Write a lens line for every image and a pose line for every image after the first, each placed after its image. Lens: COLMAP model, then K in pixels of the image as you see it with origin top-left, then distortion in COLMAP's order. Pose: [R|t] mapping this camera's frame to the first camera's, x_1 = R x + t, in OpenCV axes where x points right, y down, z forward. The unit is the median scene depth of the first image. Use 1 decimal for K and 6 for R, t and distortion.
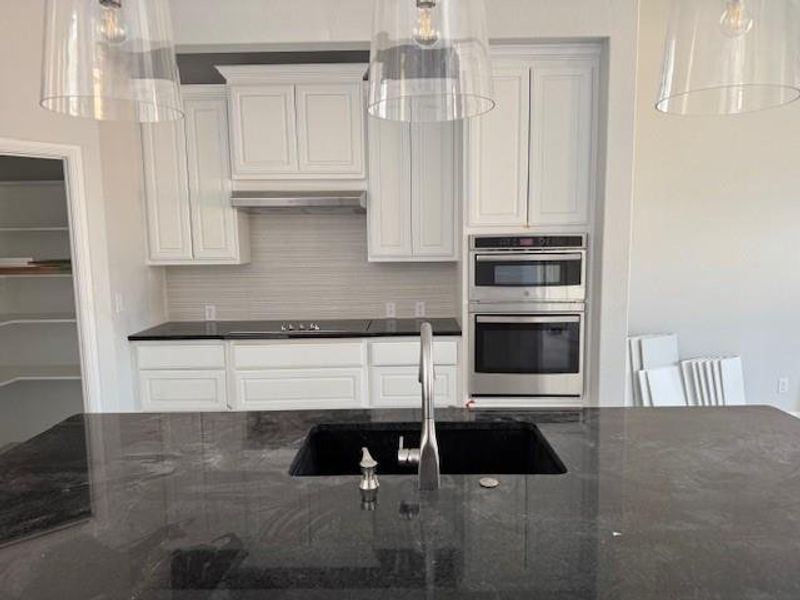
lens RADIAL K [[560.4, 0, 402.1], [0, 560.4, 301.6], [0, 0, 1]] dist [0.039896, -0.037368]
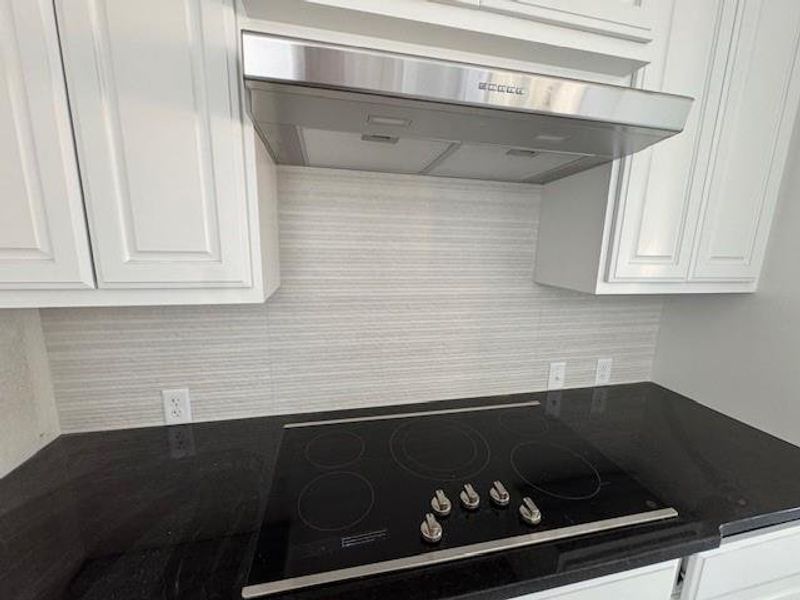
lens RADIAL K [[320.2, 0, 395.3], [0, 320.2, 297.5], [0, 0, 1]] dist [-0.000679, -0.000447]
pose [[0.975526, -0.002700, 0.219866, -0.238635], [-0.012552, 0.997610, 0.067943, -0.077507], [-0.219524, -0.069040, 0.973161, 0.748834]]
